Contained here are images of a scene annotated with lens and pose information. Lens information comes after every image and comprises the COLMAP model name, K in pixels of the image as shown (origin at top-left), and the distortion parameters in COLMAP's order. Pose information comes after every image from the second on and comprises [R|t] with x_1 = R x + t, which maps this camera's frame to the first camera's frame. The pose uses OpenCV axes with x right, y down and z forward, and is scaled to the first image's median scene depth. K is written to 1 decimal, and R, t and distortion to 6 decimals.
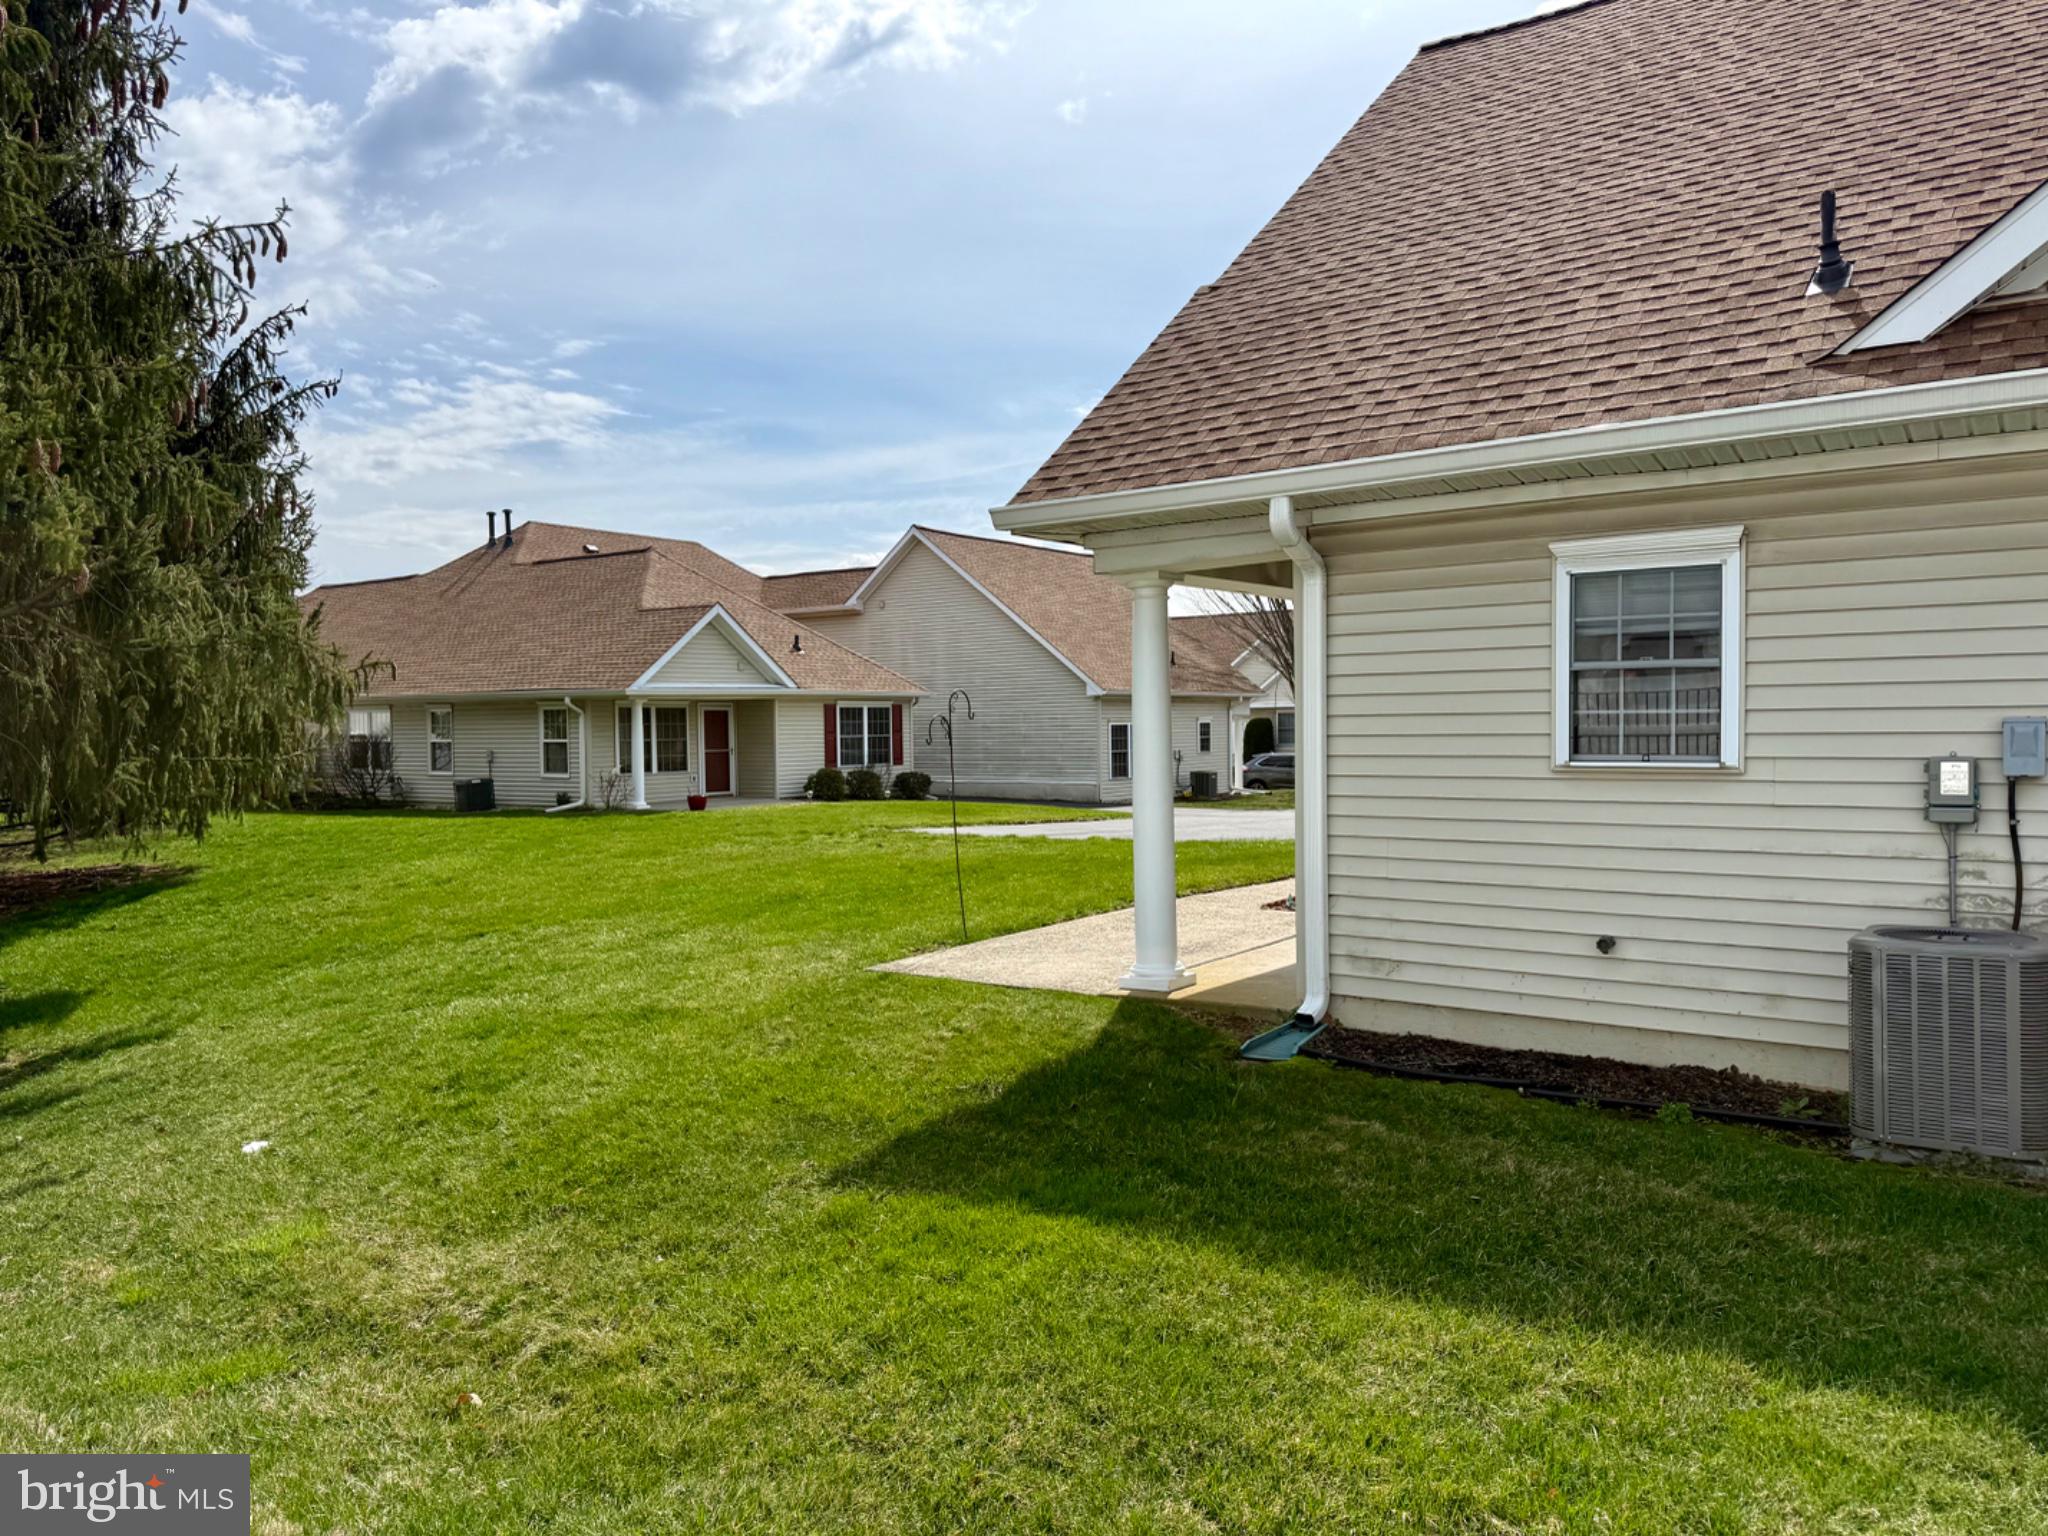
lens RADIAL K [[1425.9, 0, 1024.3], [0, 1425.9, 767.8], [0, 0, 1]] dist [0.017657, -0.037297]
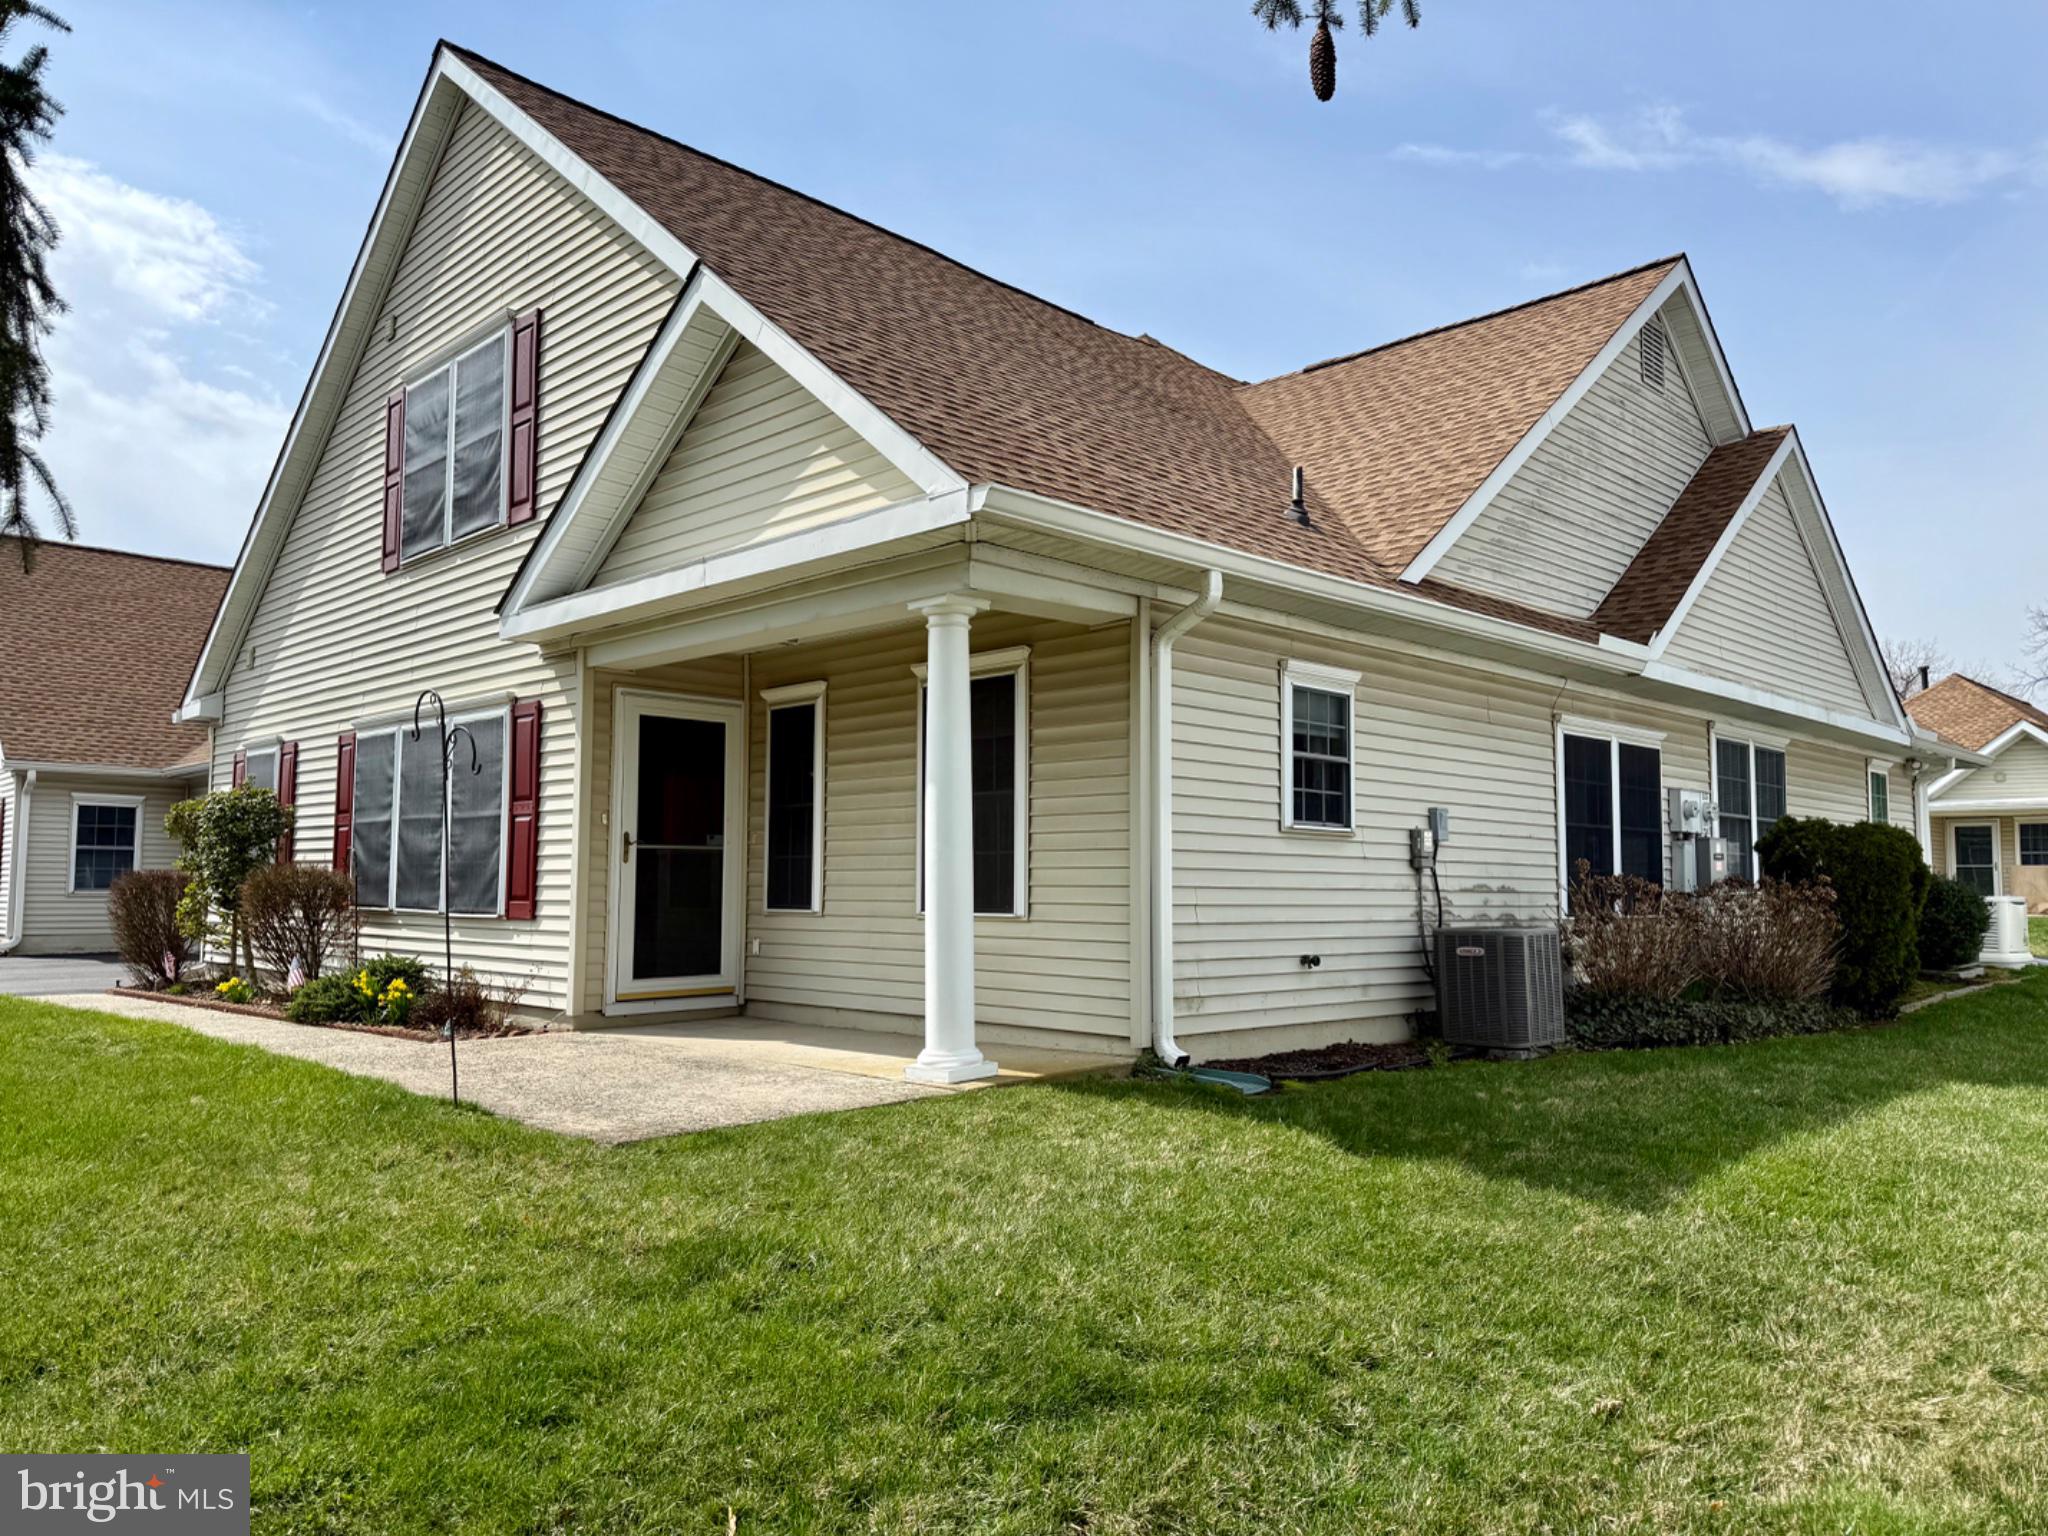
lens RADIAL K [[1425.9, 0, 1044.8], [0, 1425.9, 780.0], [0, 0, 1]] dist [0.017657, -0.037297]
pose [[0.136919, 0.082915, 0.987106, -0.973585], [0.007510, 0.996375, -0.084735, 0.066554], [-0.990554, 0.019015, 0.135800, 1.079855]]
